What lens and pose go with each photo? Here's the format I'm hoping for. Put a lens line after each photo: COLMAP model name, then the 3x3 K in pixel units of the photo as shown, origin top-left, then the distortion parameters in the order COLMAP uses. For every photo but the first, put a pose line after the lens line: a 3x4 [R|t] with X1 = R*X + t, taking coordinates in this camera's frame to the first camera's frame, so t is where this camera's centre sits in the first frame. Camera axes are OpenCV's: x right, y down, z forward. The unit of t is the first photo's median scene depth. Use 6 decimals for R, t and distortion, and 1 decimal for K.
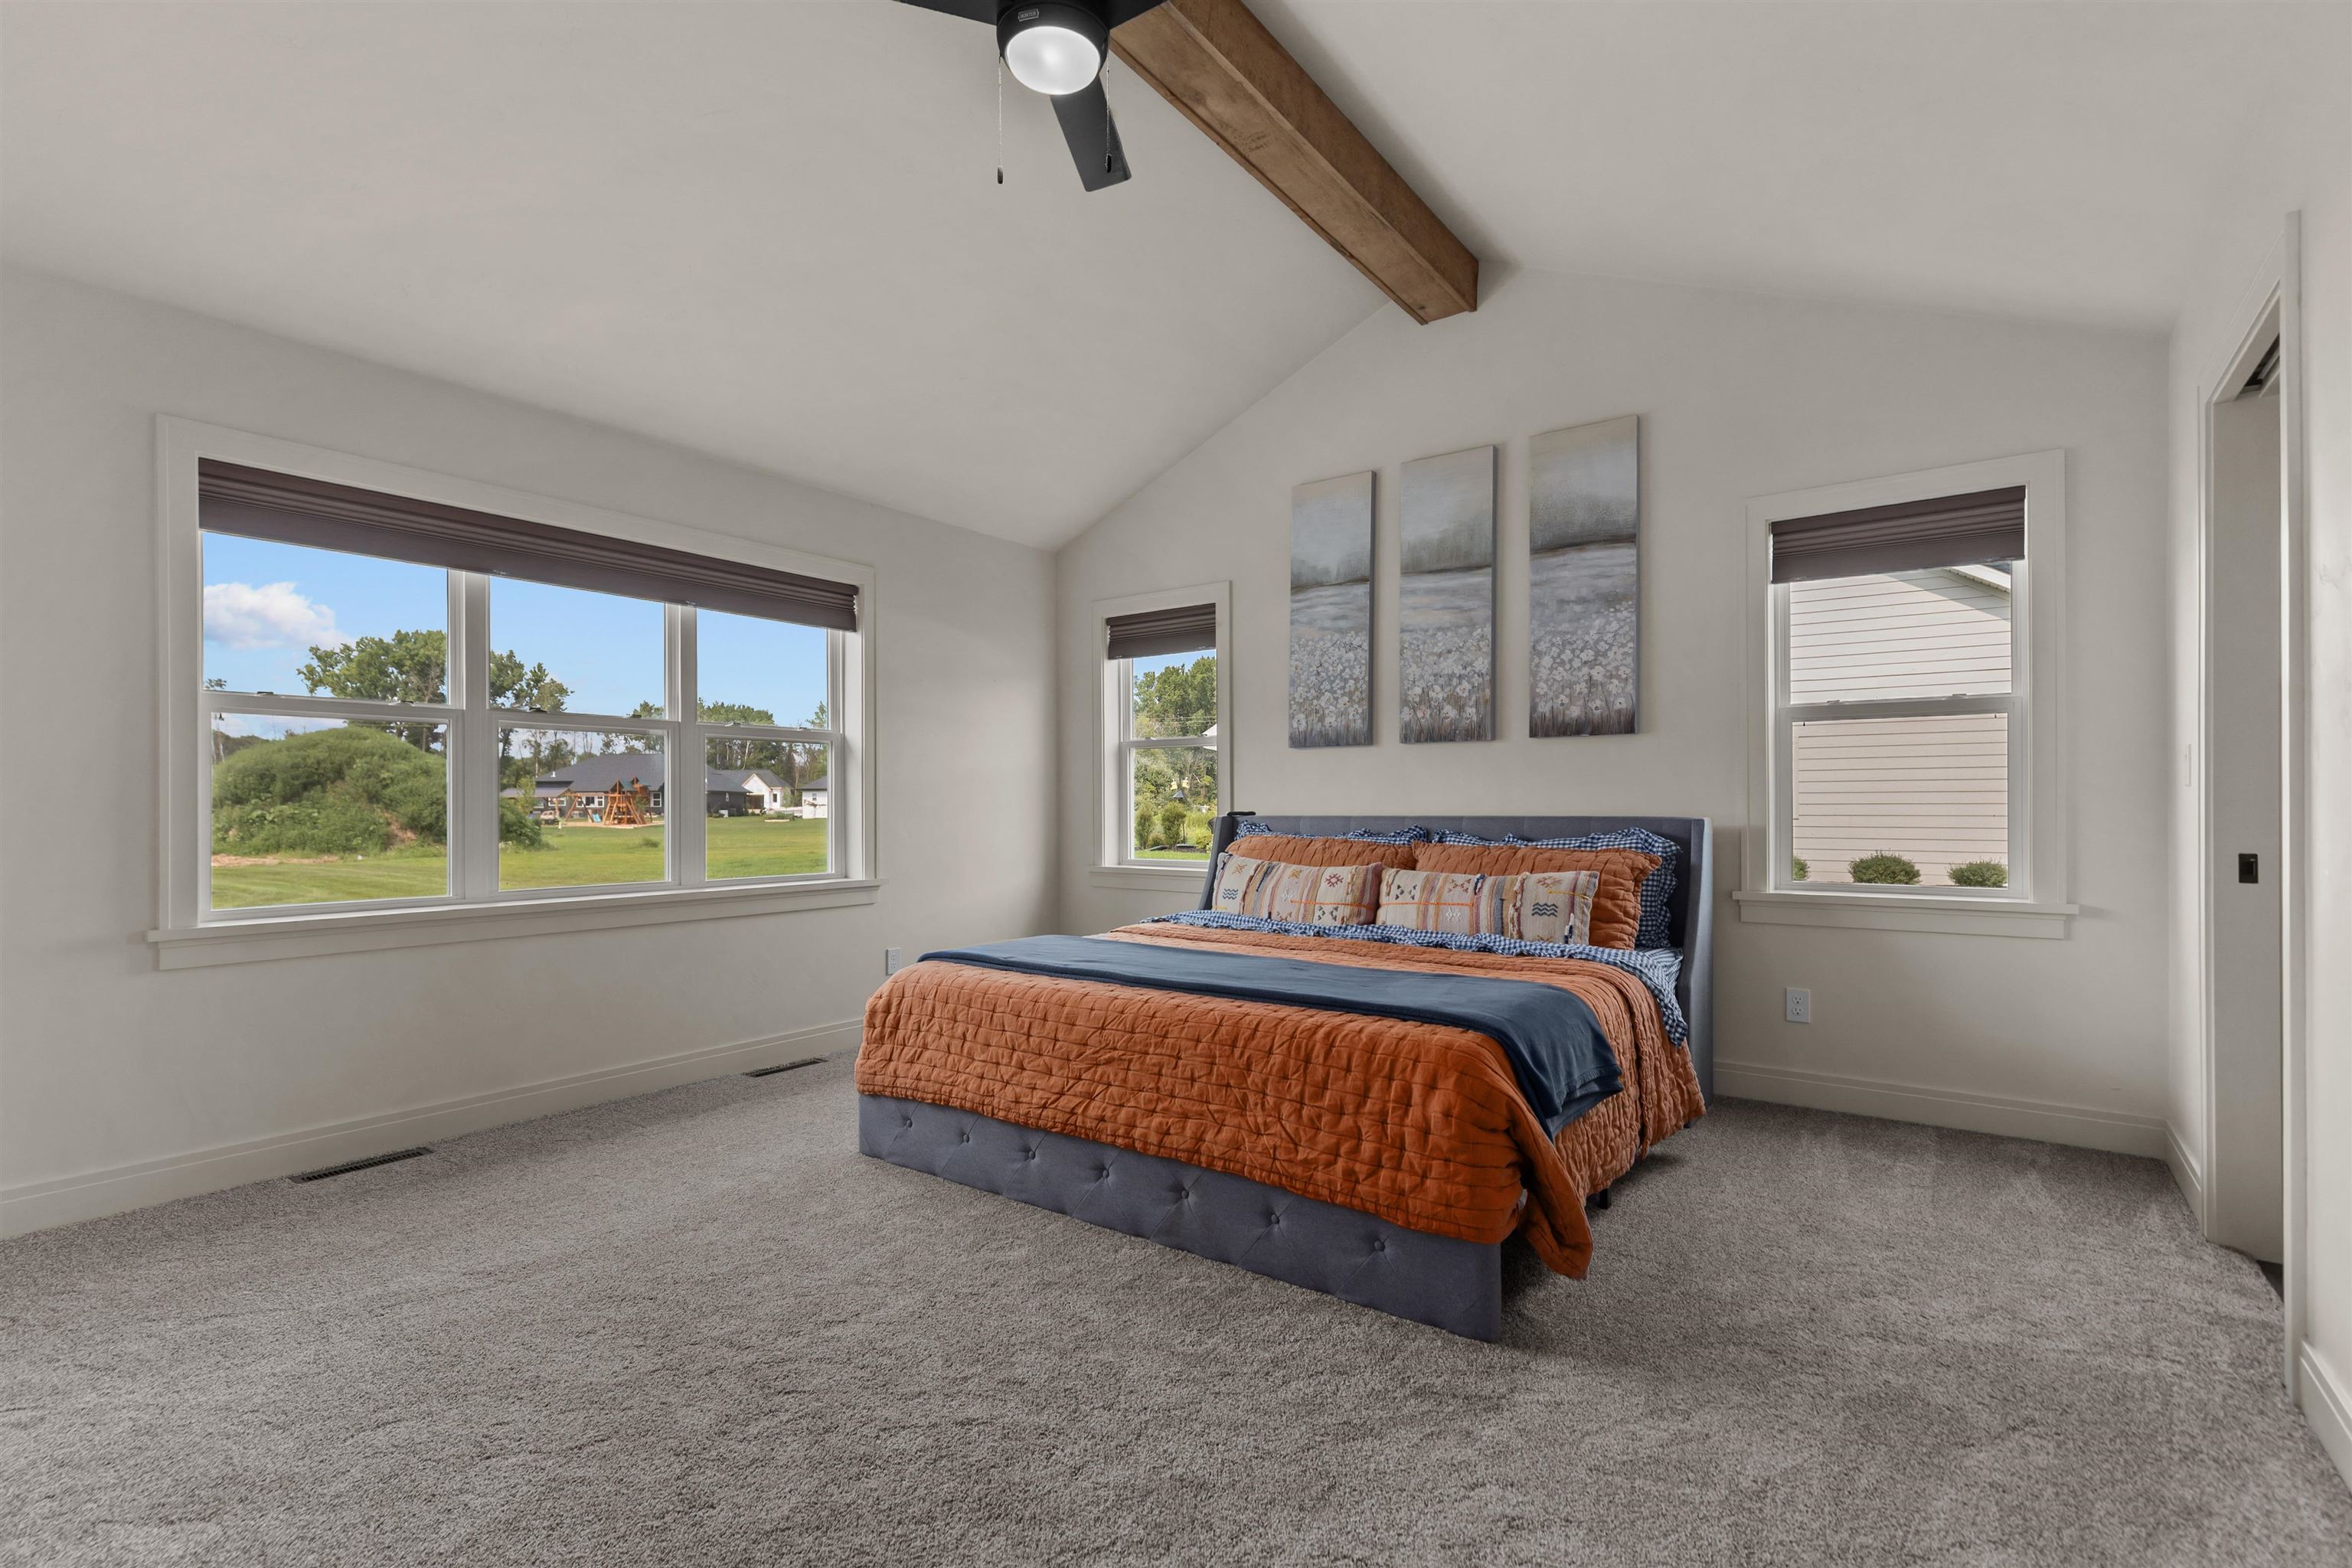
lens RADIAL K [[1069.8, 0, 1154.6], [0, 1069.8, 800.7], [0, 0, 1]] dist [0.010128, -0.001794]
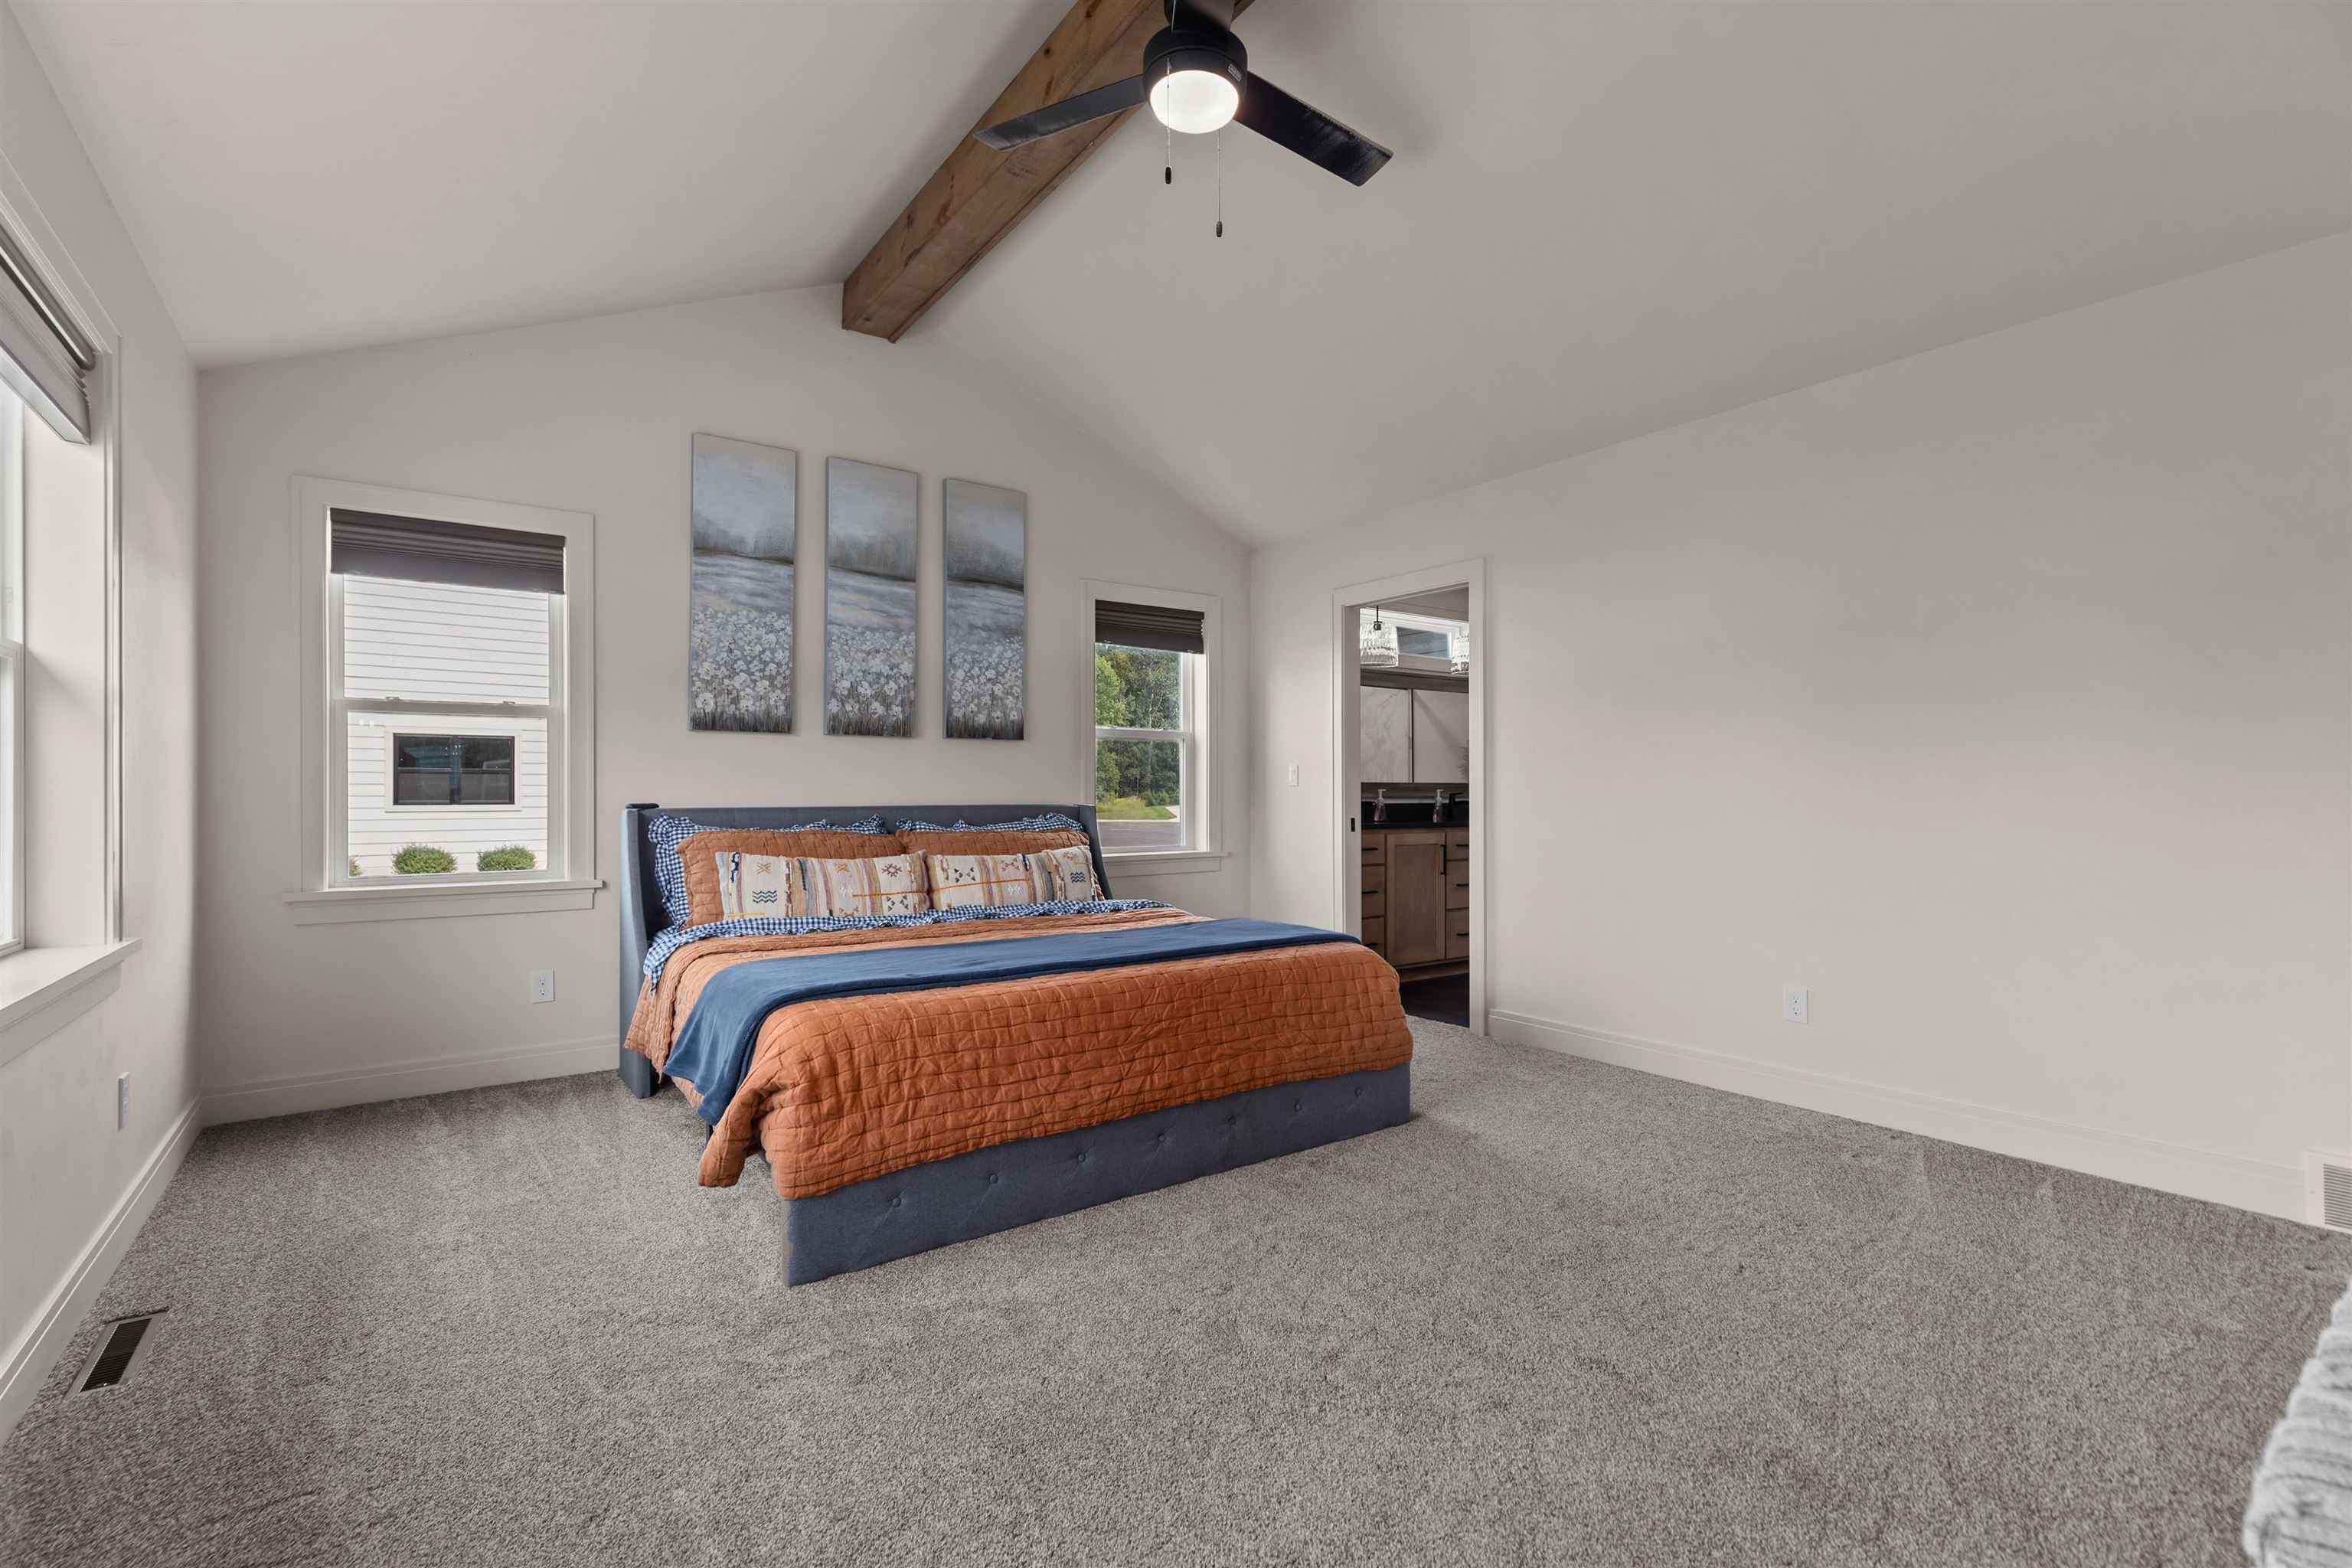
lens RADIAL K [[1069.8, 0, 1157.3], [0, 1069.8, 786.4], [0, 0, 1]] dist [0.010128, -0.001794]
pose [[0.302050, 0.008903, 0.953251, -0.664287], [-0.003779, 0.999960, -0.008141, 0.002420], [-0.953285, -0.001144, 0.302071, 0.420461]]
